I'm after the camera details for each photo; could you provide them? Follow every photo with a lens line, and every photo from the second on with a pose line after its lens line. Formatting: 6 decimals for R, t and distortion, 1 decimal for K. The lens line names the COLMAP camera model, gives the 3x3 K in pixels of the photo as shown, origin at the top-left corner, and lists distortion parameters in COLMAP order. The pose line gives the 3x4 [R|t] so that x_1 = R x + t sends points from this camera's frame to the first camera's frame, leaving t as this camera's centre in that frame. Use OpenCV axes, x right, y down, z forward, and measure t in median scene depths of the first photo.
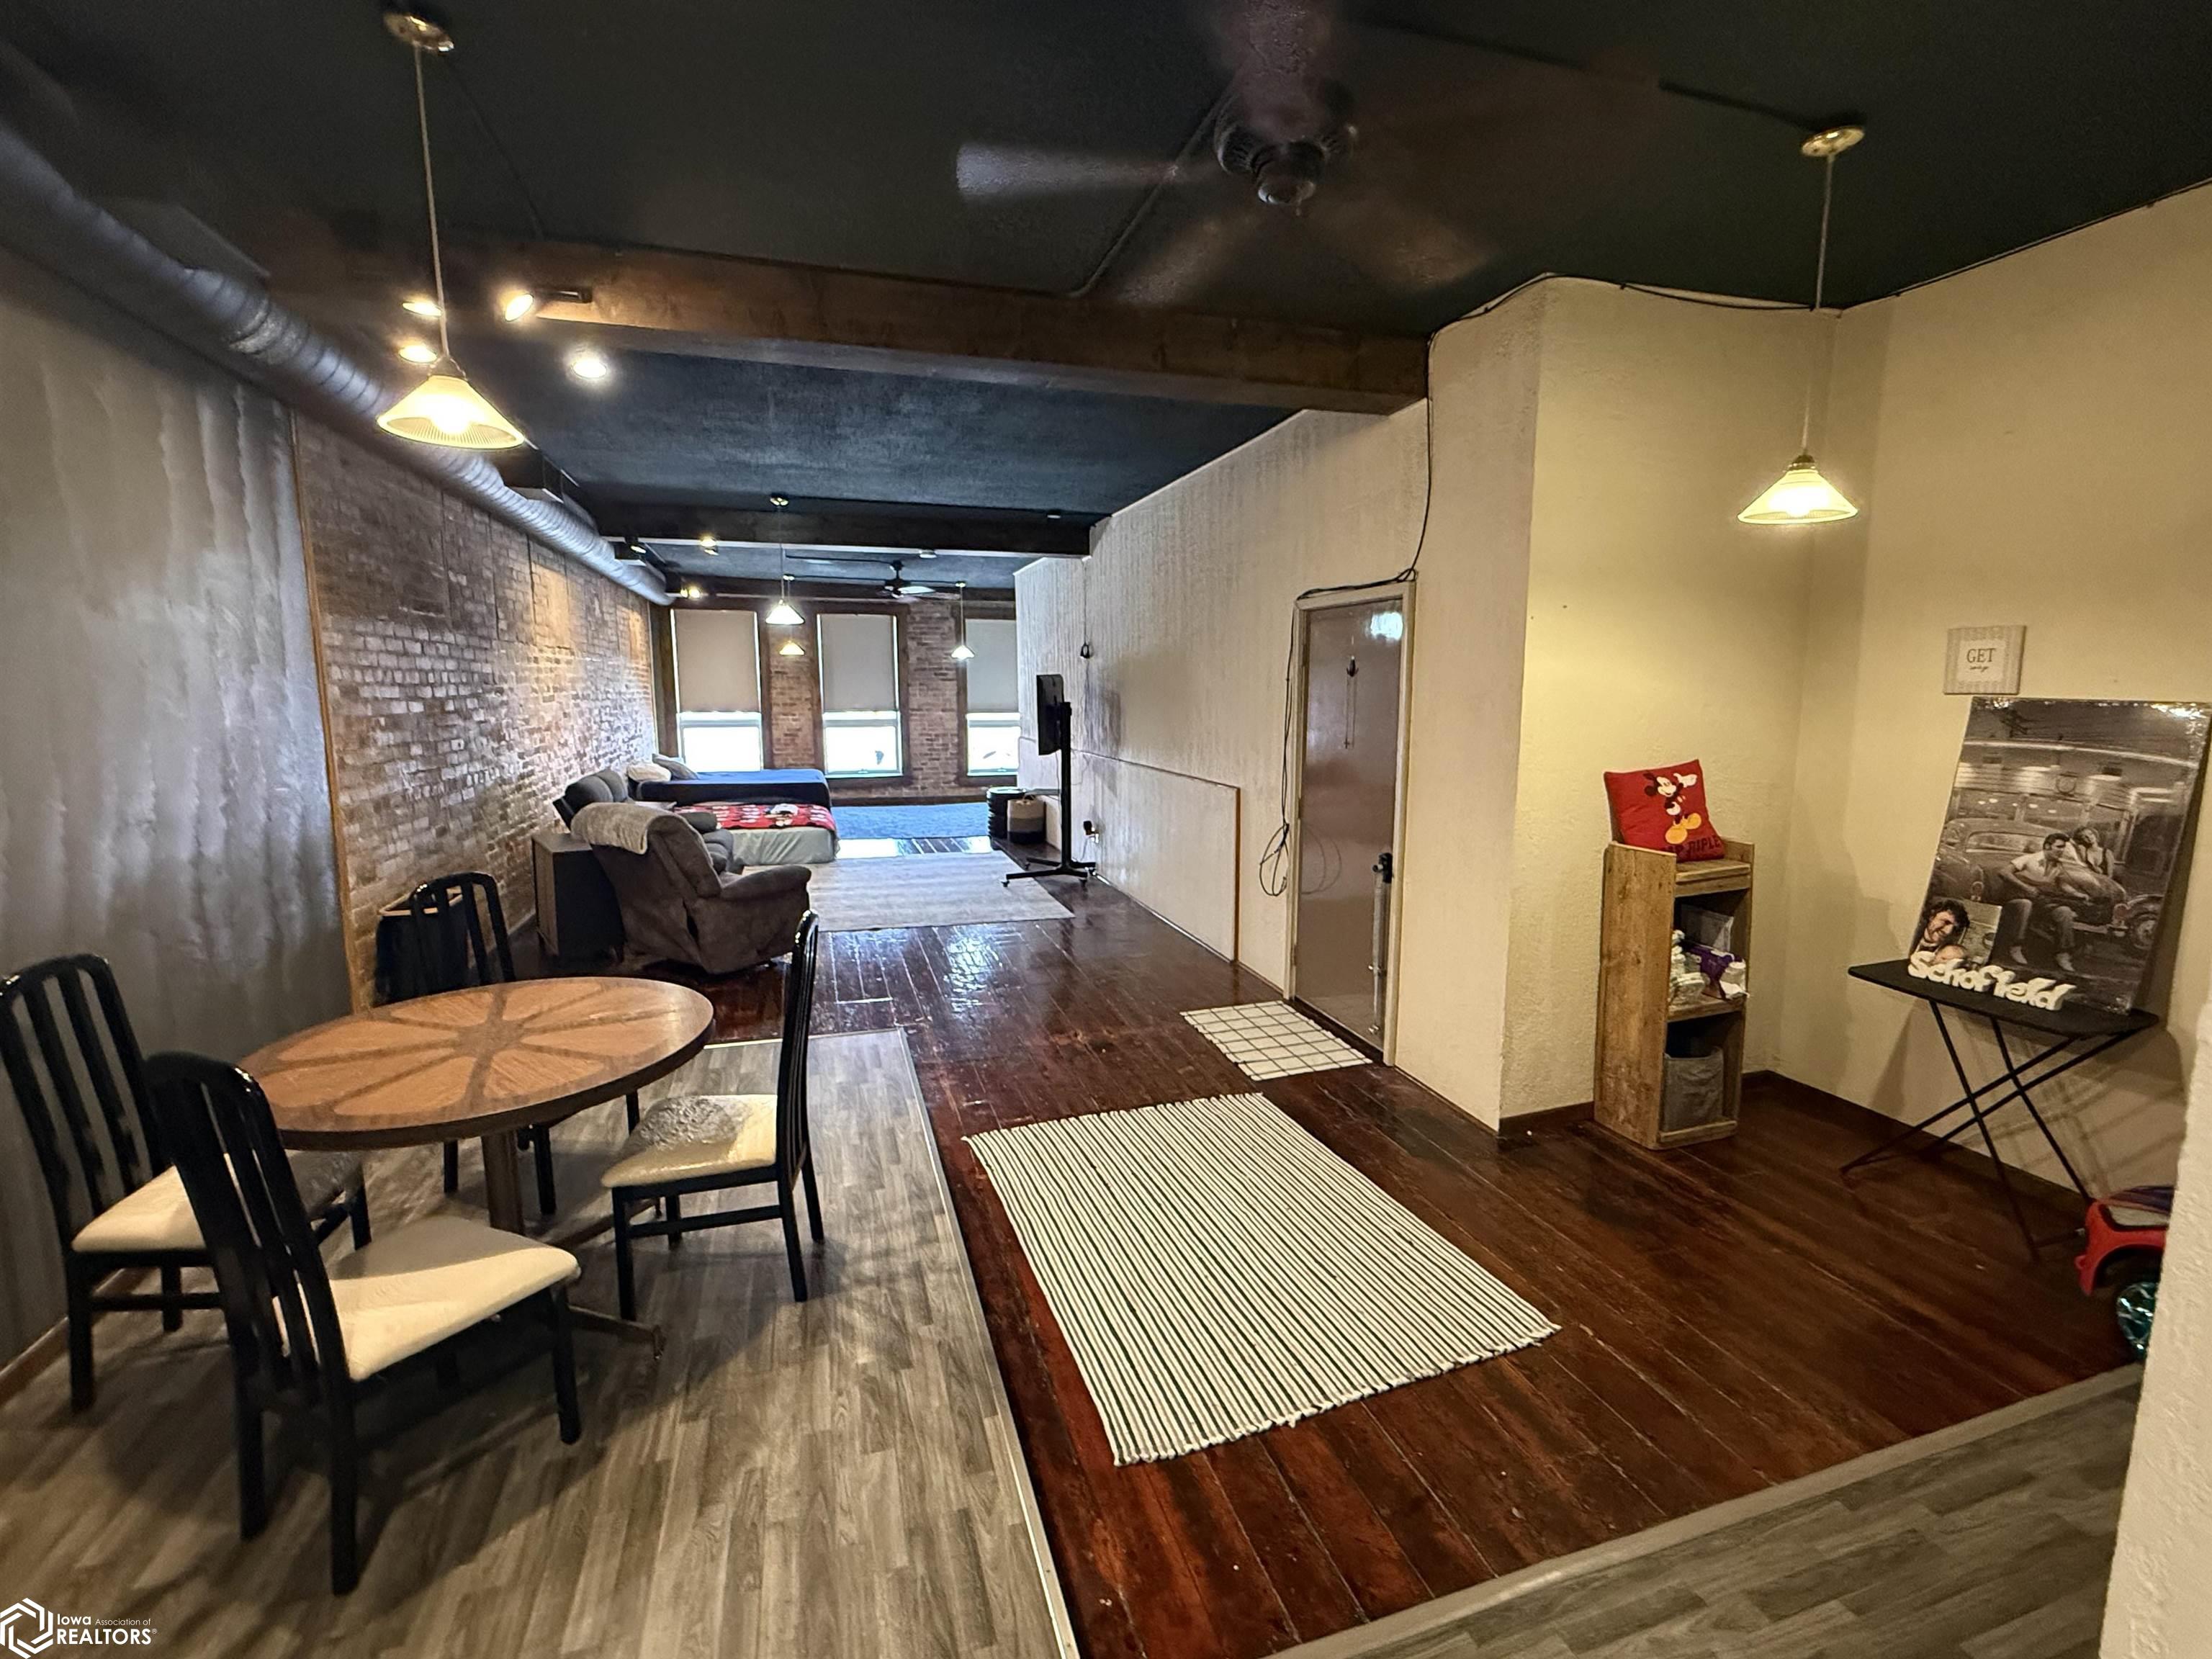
lens RADIAL K [[997.1, 0, 1113.1], [0, 997.1, 830.1], [0, 0, 1]] dist [0.002710, -0.000567]
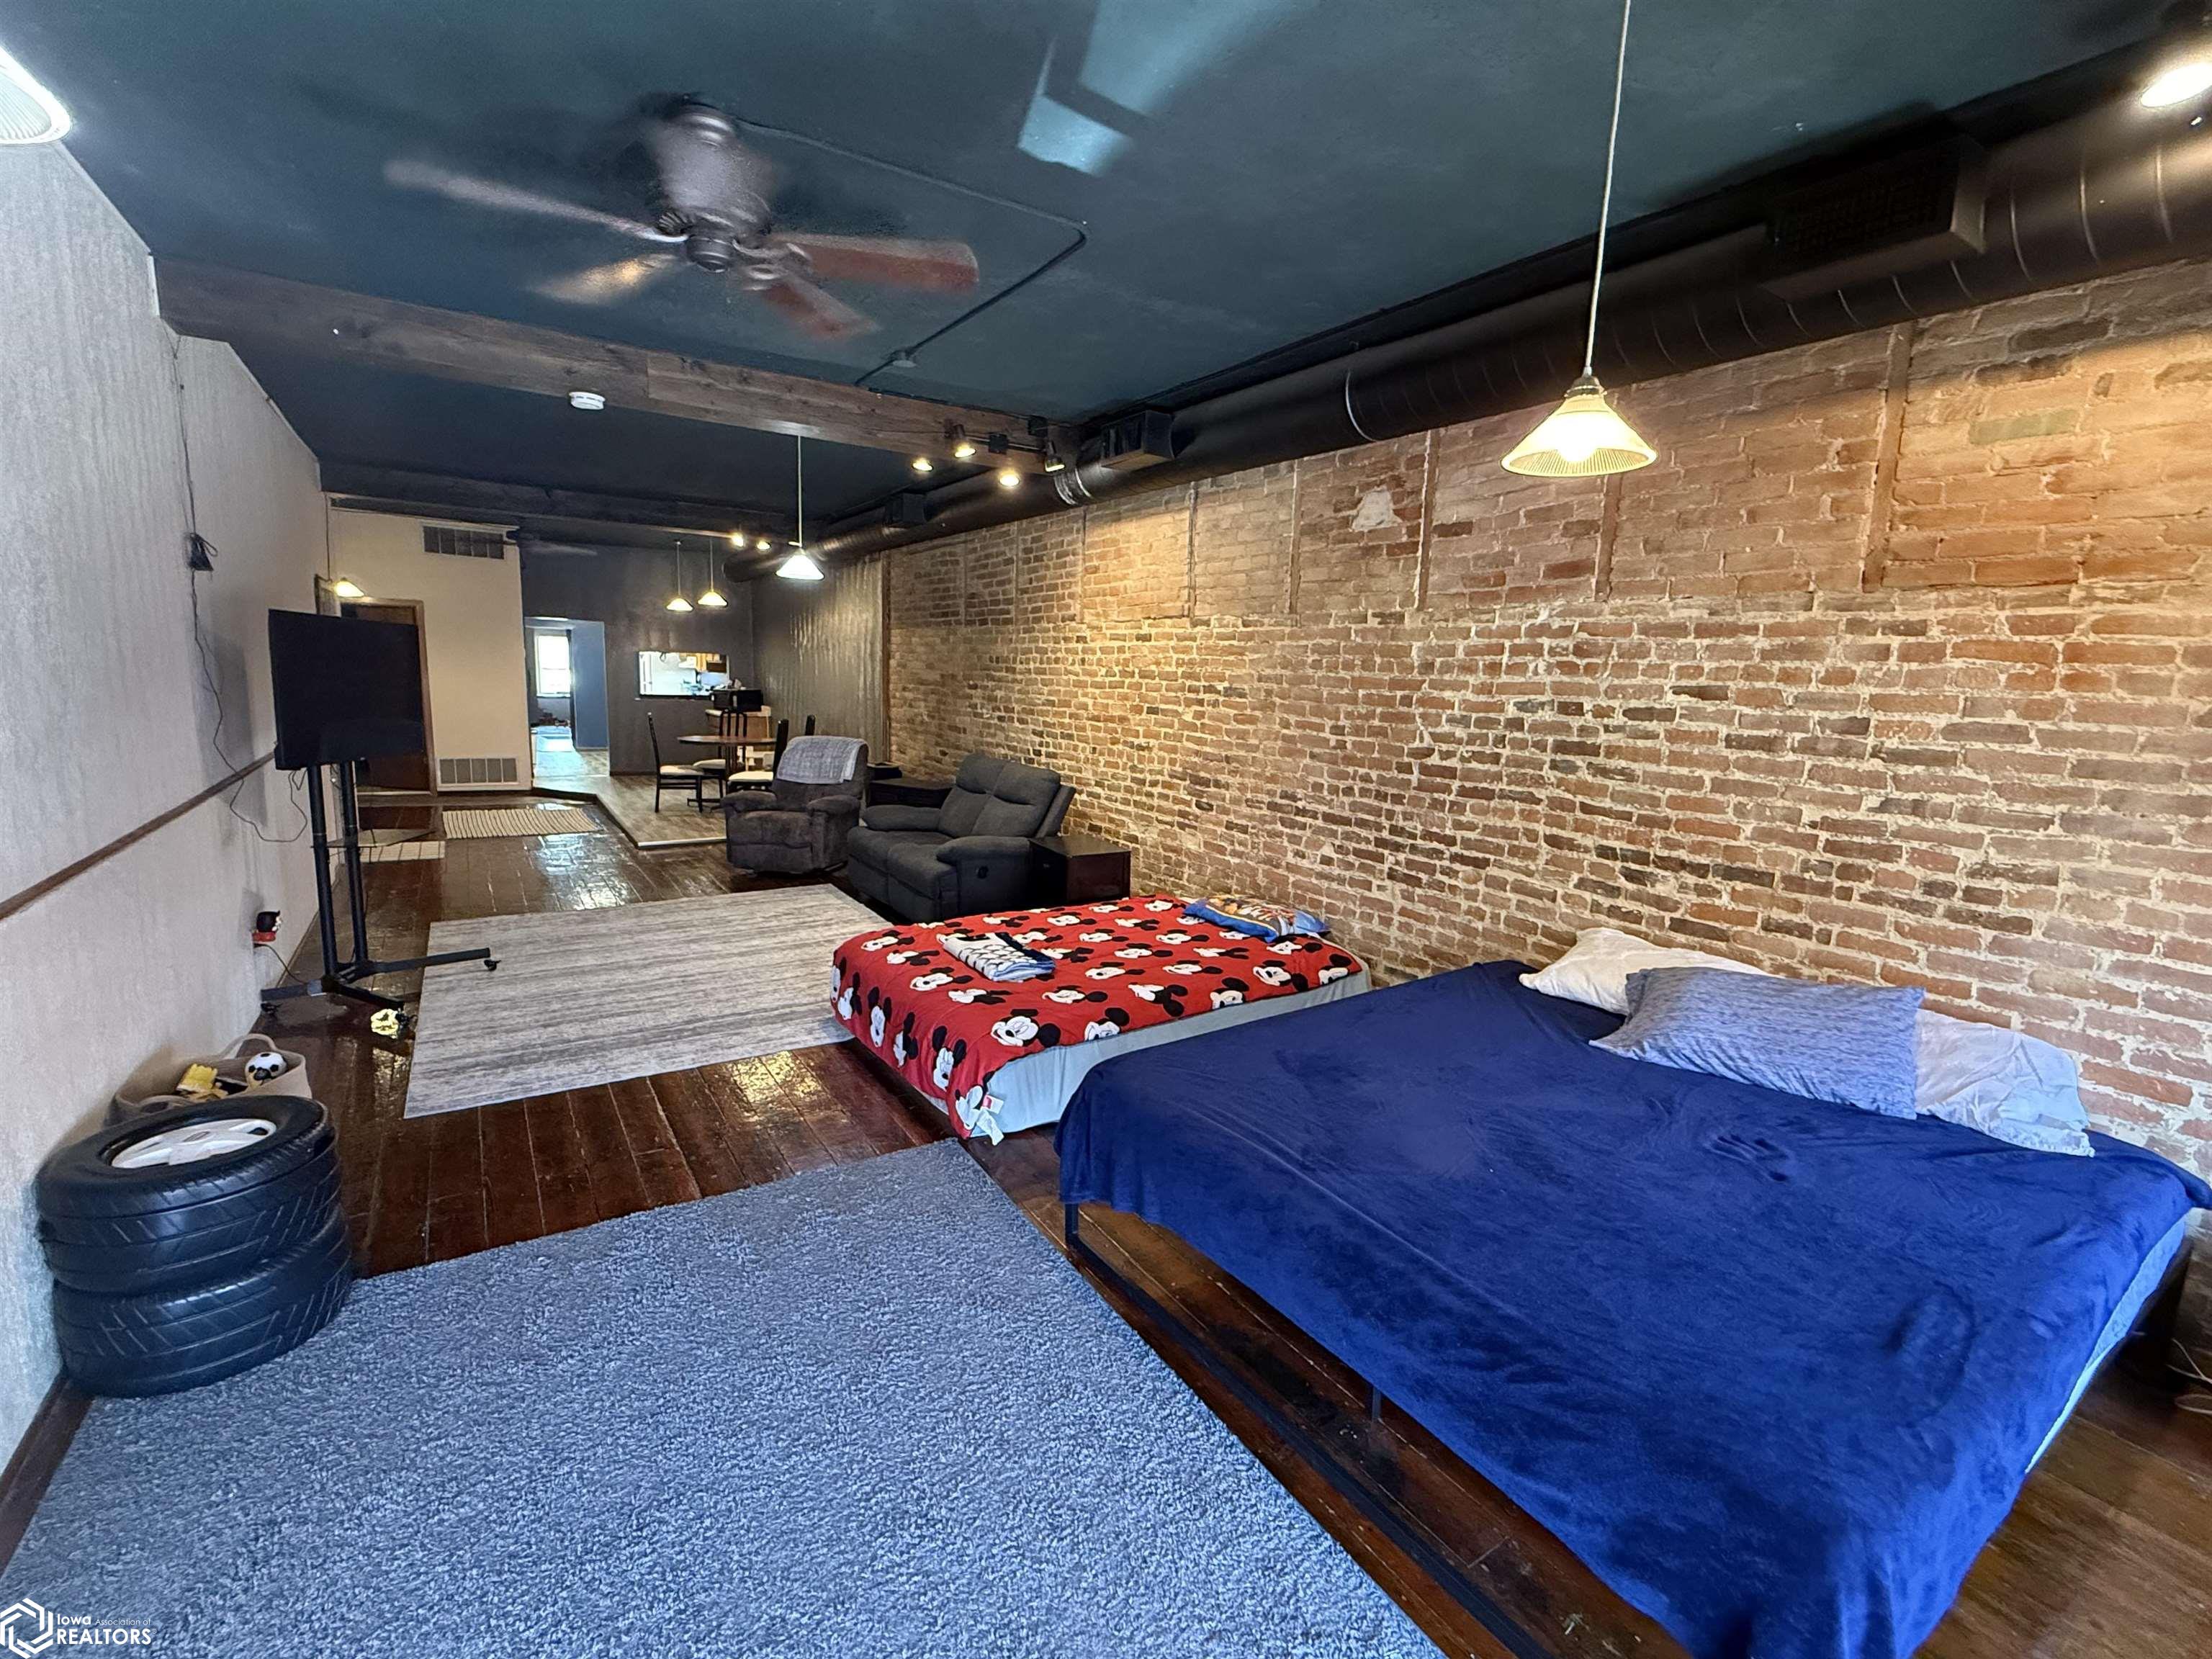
lens RADIAL K [[997.1, 0, 1111.3], [0, 997.1, 833.6], [0, 0, 1]] dist [0.002710, -0.000567]
pose [[-0.962216, 0.006128, -0.272220, -0.371890], [-0.077010, 0.952804, 0.293656, -0.282272], [0.261171, 0.303524, -0.916331, 1.971639]]
